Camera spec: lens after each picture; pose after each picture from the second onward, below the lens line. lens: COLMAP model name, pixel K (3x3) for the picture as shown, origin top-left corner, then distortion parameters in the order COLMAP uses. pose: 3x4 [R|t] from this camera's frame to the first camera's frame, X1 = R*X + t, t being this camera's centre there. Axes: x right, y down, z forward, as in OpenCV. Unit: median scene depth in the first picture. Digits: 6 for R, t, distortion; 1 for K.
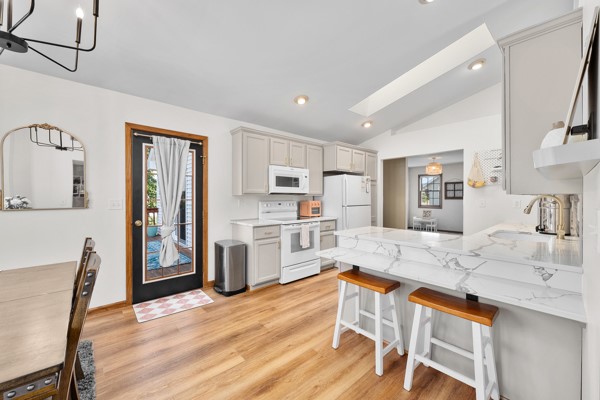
lens RADIAL K [[235.9, 0, 296.9], [0, 235.9, 199.8], [0, 0, 1]] dist [-0.001699, -0.001061]
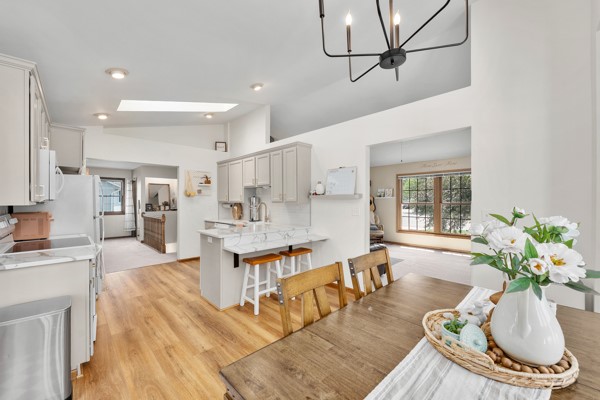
lens RADIAL K [[235.9, 0, 298.8], [0, 235.9, 201.4], [0, 0, 1]] dist [-0.001699, -0.001061]
pose [[-0.029494, -0.000304, 0.999565, -0.944540], [0.005923, 0.999982, 0.000479, -0.029711], [-0.999547, 0.005935, -0.029491, 0.606326]]
